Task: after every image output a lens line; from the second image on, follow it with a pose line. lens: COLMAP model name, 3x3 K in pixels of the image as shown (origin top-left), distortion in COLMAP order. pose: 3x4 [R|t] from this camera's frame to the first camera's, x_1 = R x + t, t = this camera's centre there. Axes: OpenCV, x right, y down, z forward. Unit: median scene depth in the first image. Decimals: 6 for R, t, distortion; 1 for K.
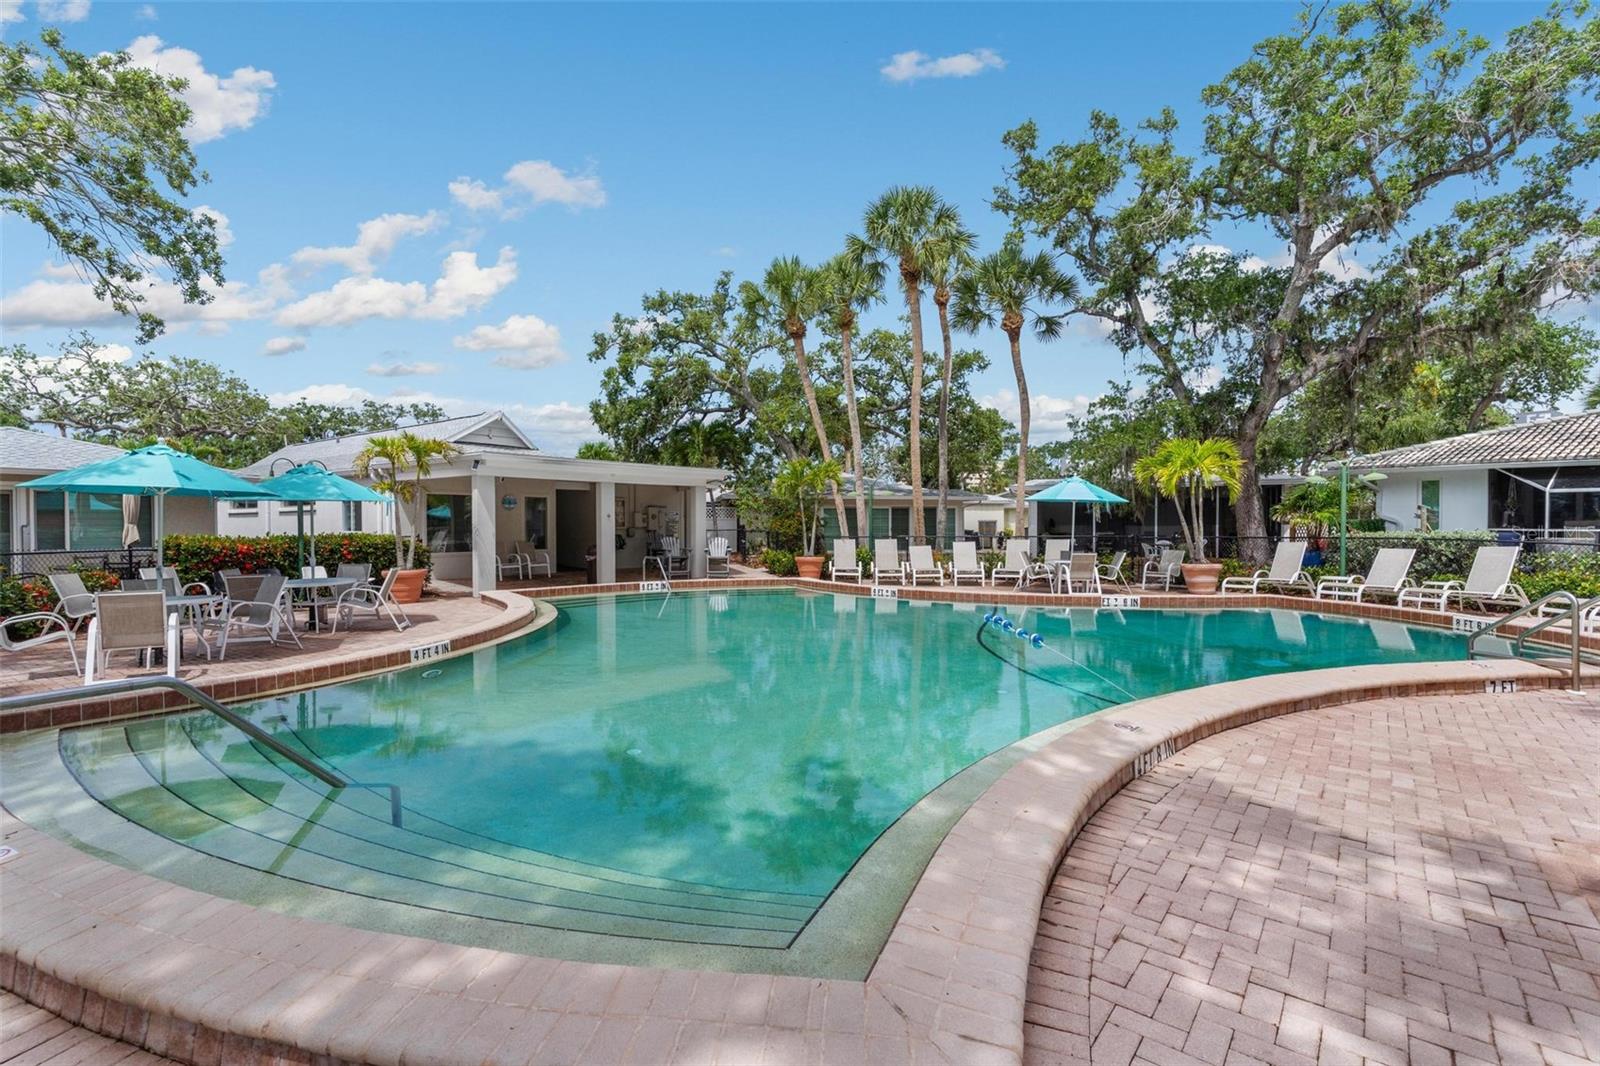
lens RADIAL K [[763.7, 0, 796.0], [0, 763.7, 543.1], [0, 0, 1]] dist [-0.002546, 0.000896]
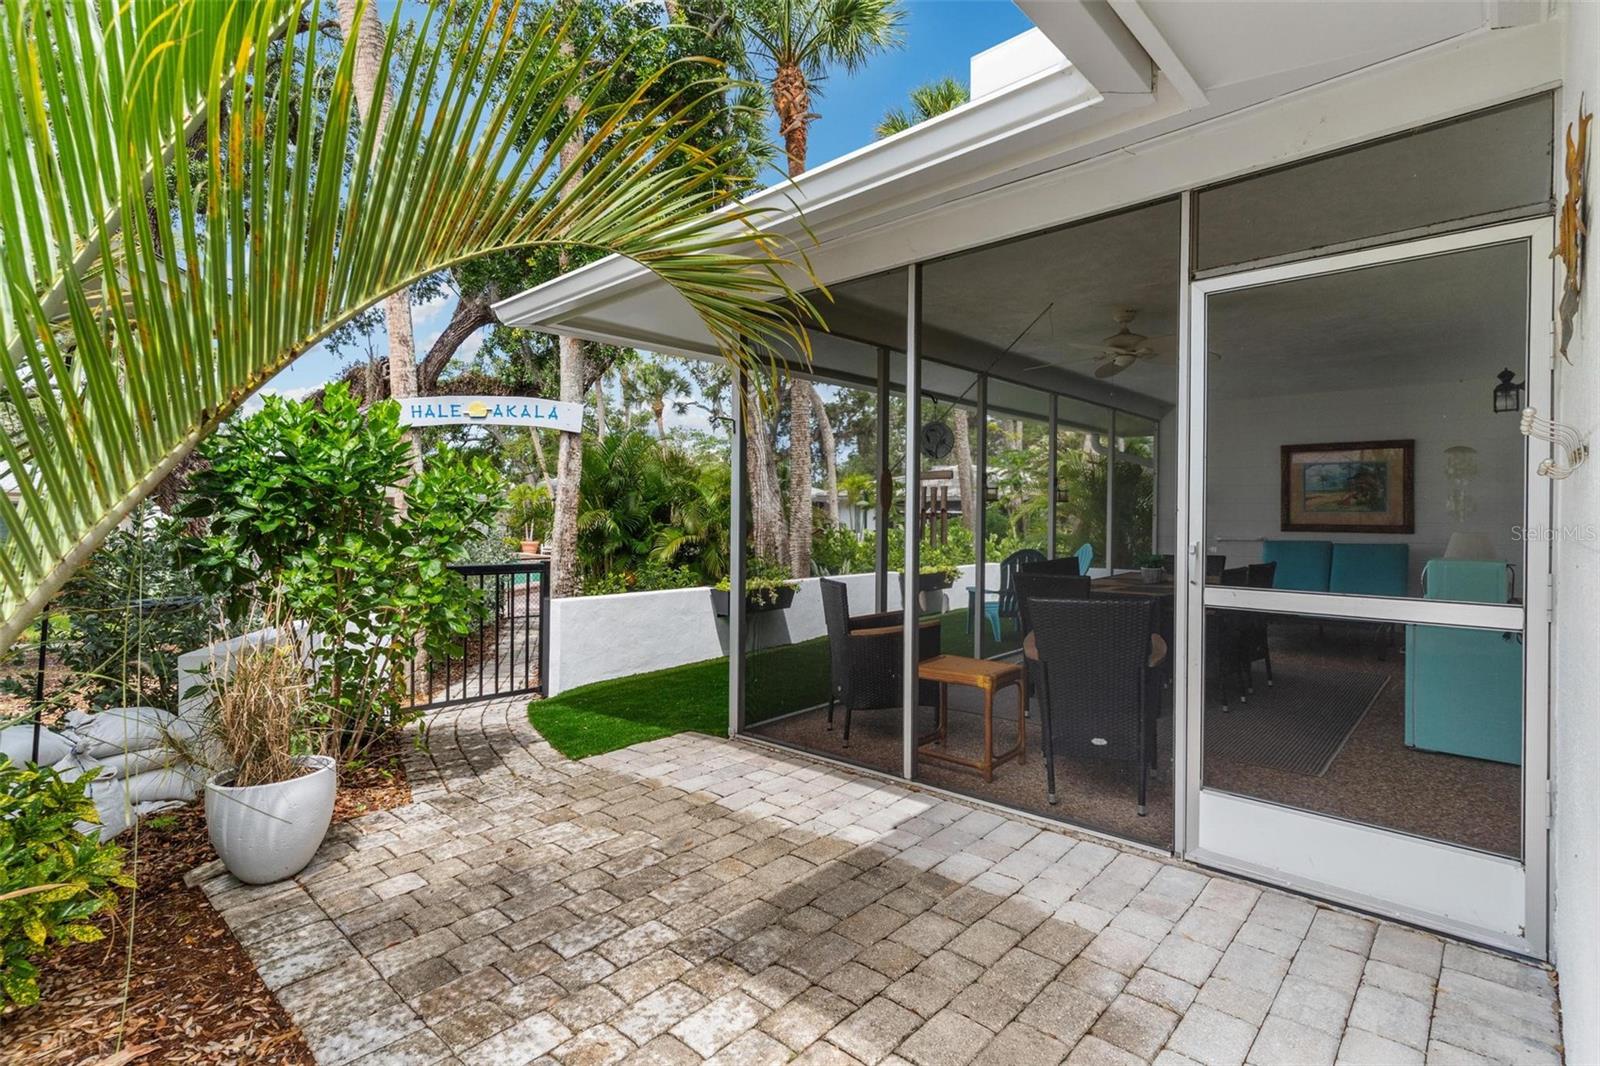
lens RADIAL K [[763.7, 0, 799.3], [0, 763.7, 524.3], [0, 0, 1]] dist [-0.002546, 0.000896]
pose [[0.958258, 0.007794, 0.285798, 0.089728], [-0.005657, 0.999950, -0.008302, -0.007241], [-0.285848, 0.006338, 0.958254, -0.684419]]
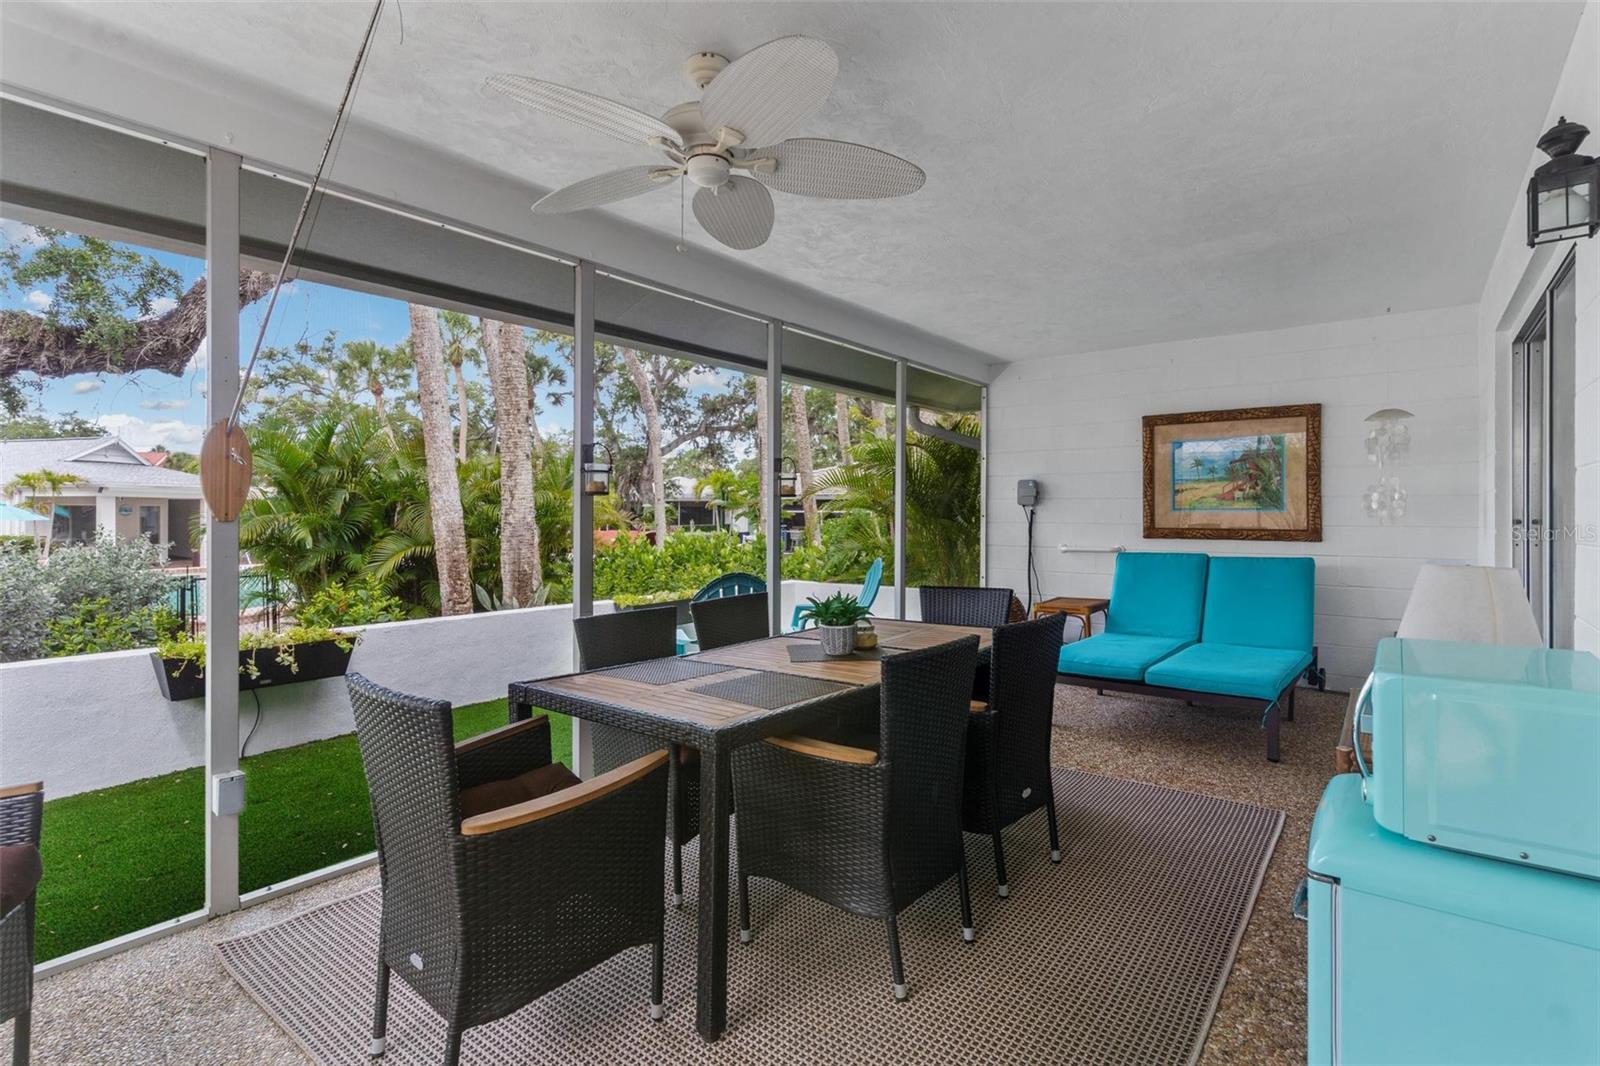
lens RADIAL K [[763.7, 0, 800.1], [0, 763.7, 520.3], [0, 0, 1]] dist [-0.002546, 0.000896]
pose [[0.931704, 0.002986, 0.363207, 0.213155], [0.002043, 0.999907, -0.013462, -0.011034], [-0.363214, 0.013285, 0.931611, -0.598561]]
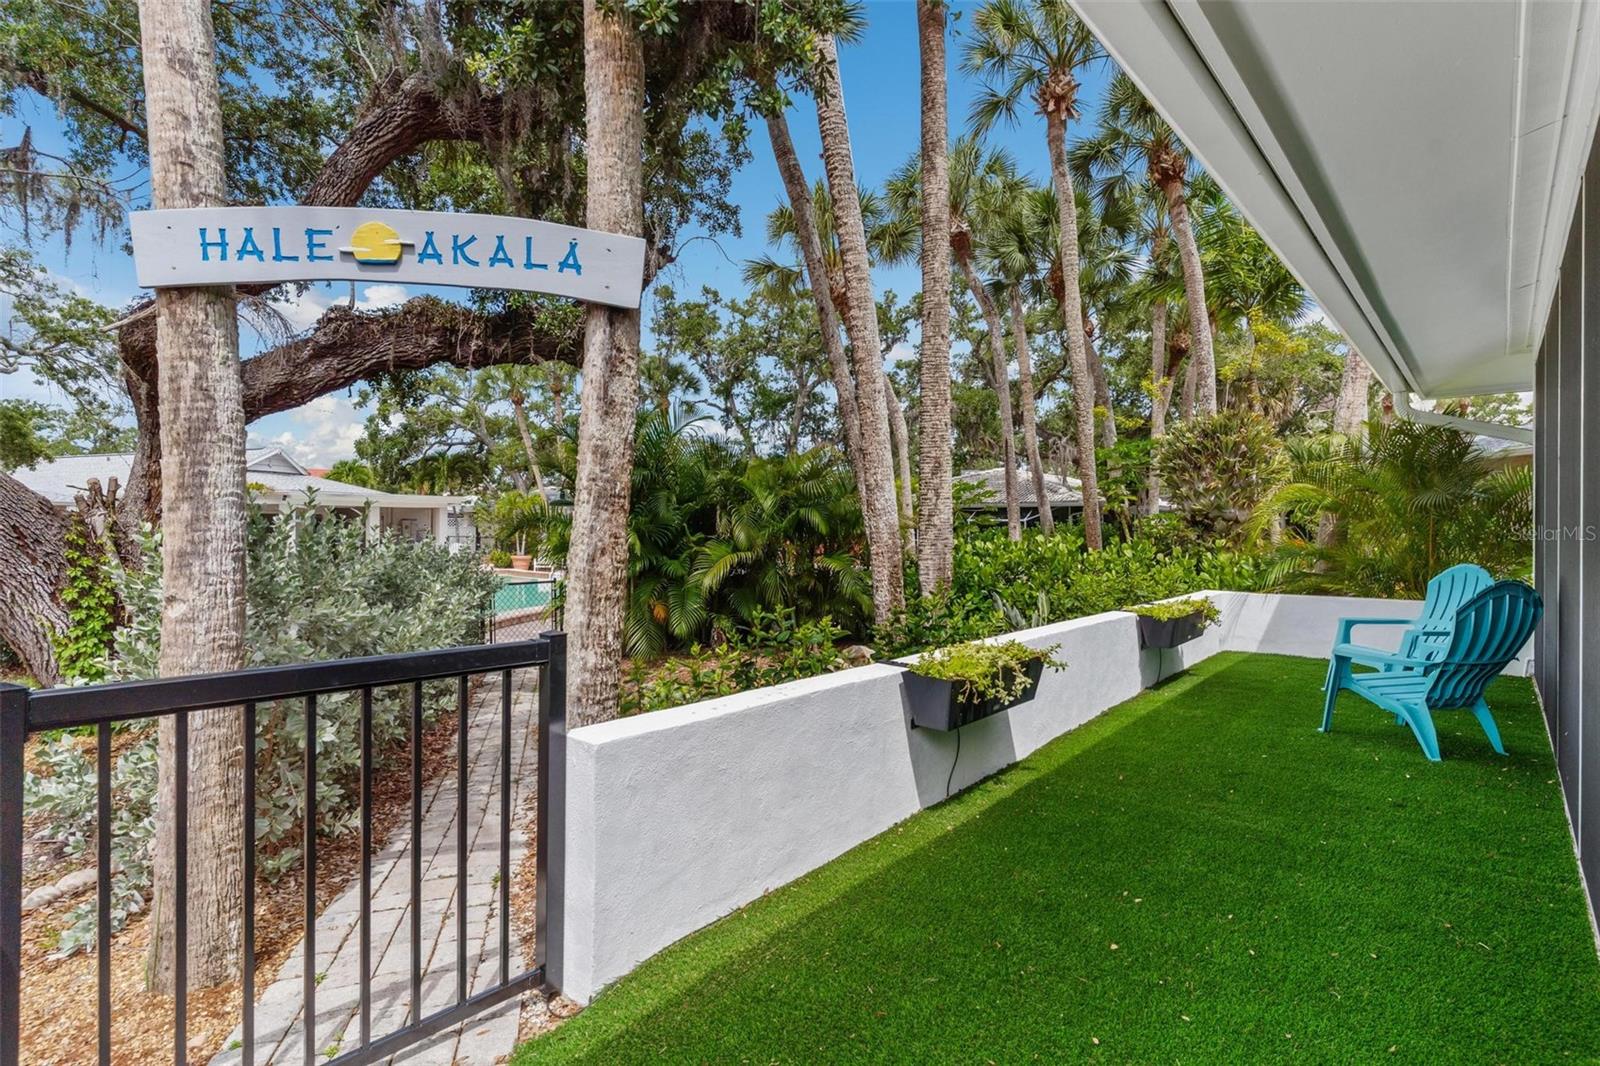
lens RADIAL K [[763.7, 0, 801.1], [0, 763.7, 534.3], [0, 0, 1]] dist [-0.002546, 0.000896]
pose [[0.954986, 0.002950, 0.296635, 0.082650], [-0.000057, 0.999952, -0.009760, -0.008214], [-0.296649, 0.009304, 0.954941, -0.518919]]
